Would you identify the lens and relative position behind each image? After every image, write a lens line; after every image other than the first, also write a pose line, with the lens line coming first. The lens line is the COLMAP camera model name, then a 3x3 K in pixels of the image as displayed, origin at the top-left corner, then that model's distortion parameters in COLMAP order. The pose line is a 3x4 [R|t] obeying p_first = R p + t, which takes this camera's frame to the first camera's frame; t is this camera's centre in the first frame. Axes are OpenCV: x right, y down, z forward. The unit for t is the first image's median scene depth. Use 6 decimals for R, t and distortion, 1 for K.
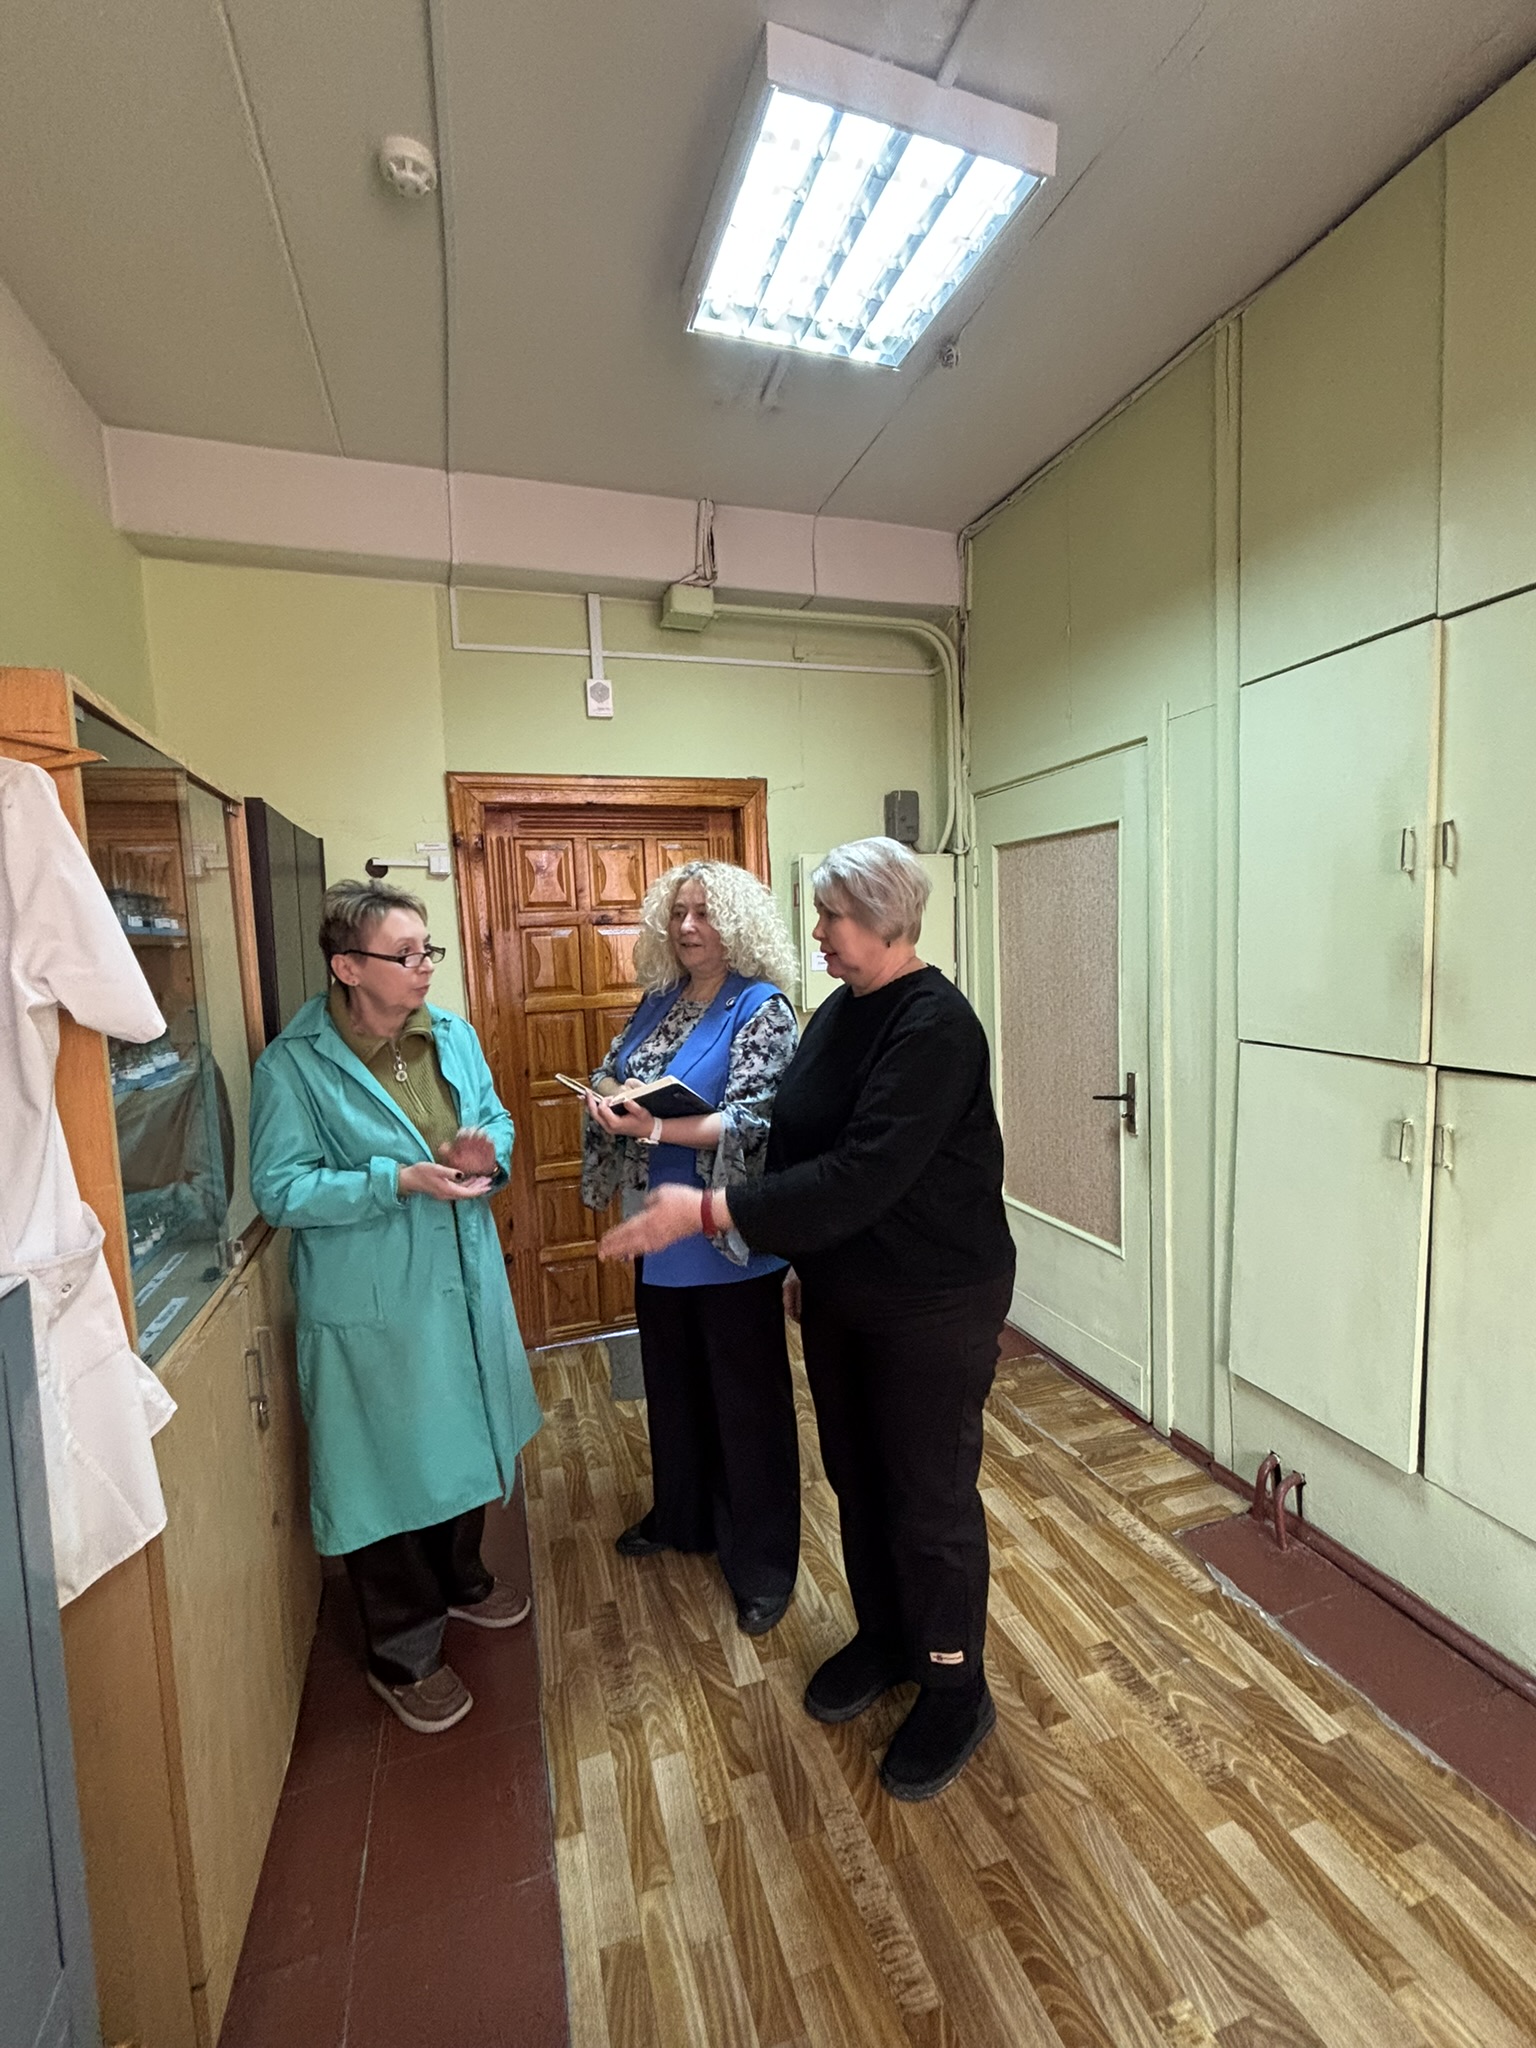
lens RADIAL K [[893.0, 0, 773.4], [0, 893.0, 1017.8], [0, 0, 1]] dist [-0.001198, 0.001157]
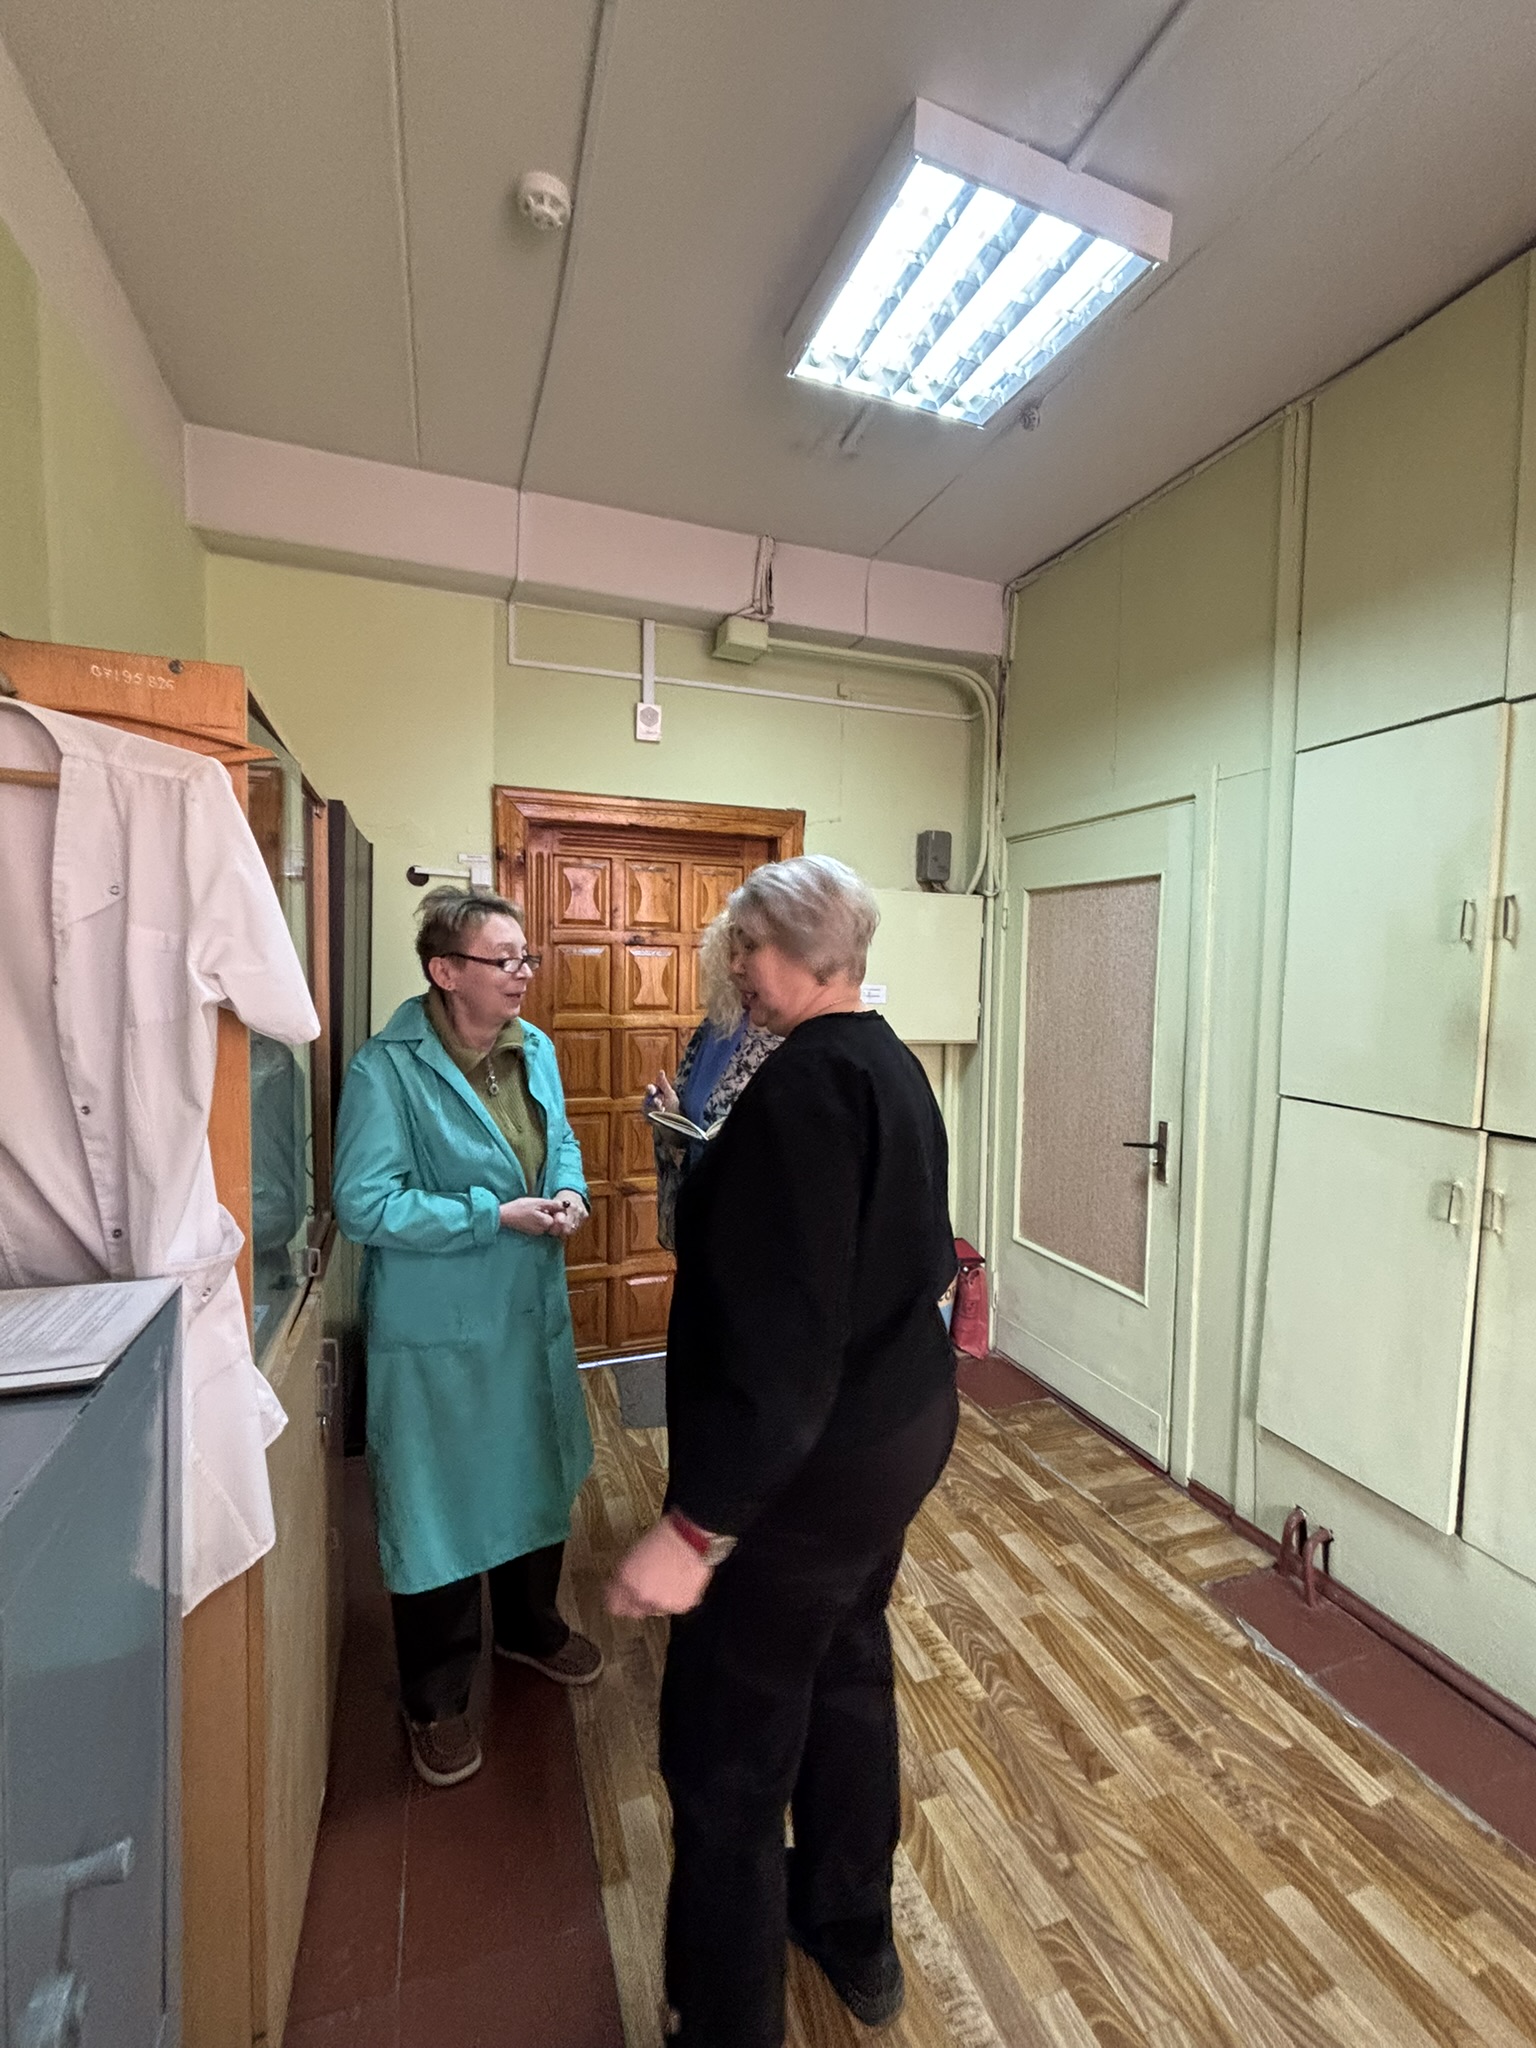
lens RADIAL K [[893.0, 0, 773.4], [0, 893.0, 1017.8], [0, 0, 1]] dist [-0.001198, 0.001157]
pose [[0.998010, 0.054914, 0.030982, -0.105422], [-0.053904, 0.998016, -0.032547, 0.000976], [-0.032708, 0.030812, 0.998990, -0.002230]]
